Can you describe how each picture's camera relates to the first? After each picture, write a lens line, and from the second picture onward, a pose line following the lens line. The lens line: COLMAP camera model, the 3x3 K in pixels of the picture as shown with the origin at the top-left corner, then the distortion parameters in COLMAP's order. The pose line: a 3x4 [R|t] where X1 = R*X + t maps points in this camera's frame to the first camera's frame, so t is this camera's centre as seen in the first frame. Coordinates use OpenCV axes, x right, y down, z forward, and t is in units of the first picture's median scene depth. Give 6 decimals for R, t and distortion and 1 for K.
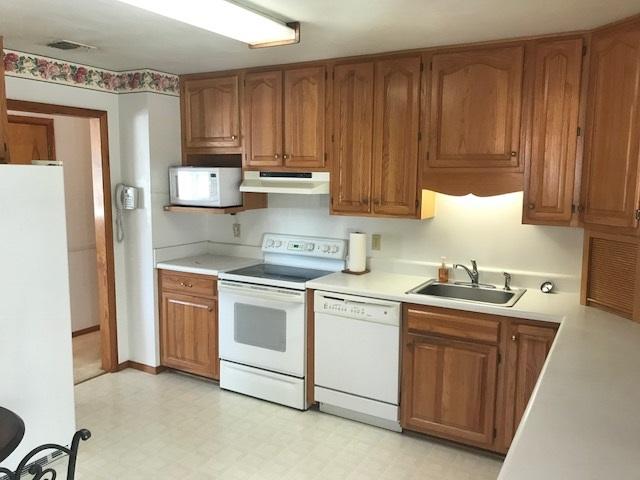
lens RADIAL K [[522.3, 0, 319.2], [0, 522.3, 240.7], [0, 0, 1]] dist [0.016313, -0.038306]
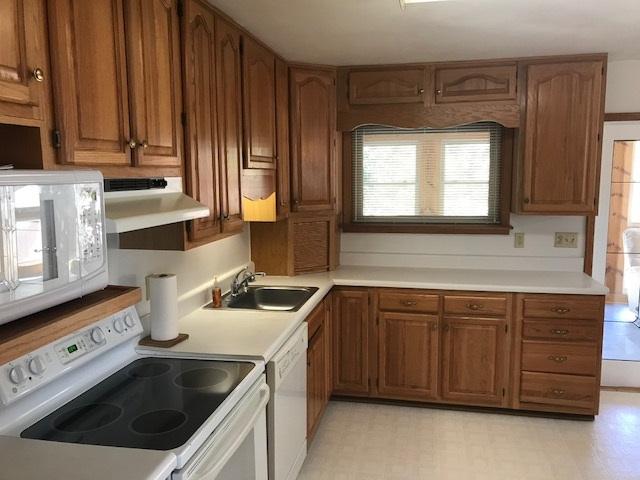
lens RADIAL K [[522.3, 0, 320.5], [0, 522.3, 238.8], [0, 0, 1]] dist [0.016313, -0.038306]
pose [[-0.306029, -0.121590, 0.944226, -0.606793], [0.139058, 0.975464, 0.170682, -0.148812], [-0.941812, 0.183536, -0.281612, 1.079202]]
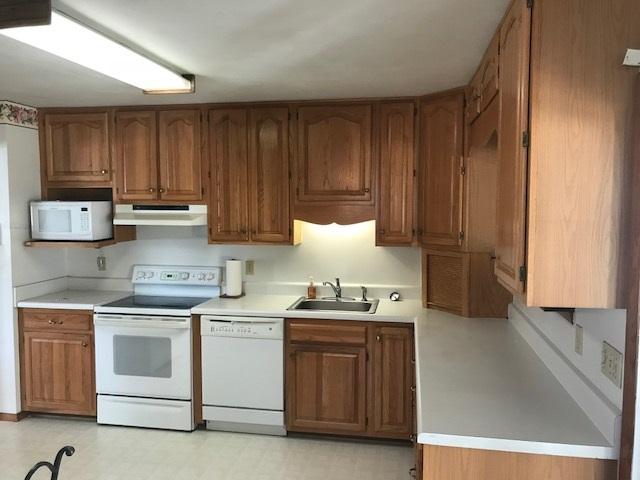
lens RADIAL K [[522.3, 0, 318.2], [0, 522.3, 238.3], [0, 0, 1]] dist [0.016313, -0.038306]
pose [[0.939188, -0.031315, 0.341972, -0.142072], [0.051180, 0.997476, -0.049220, 0.002998], [-0.339568, 0.063729, 0.938420, -0.099229]]
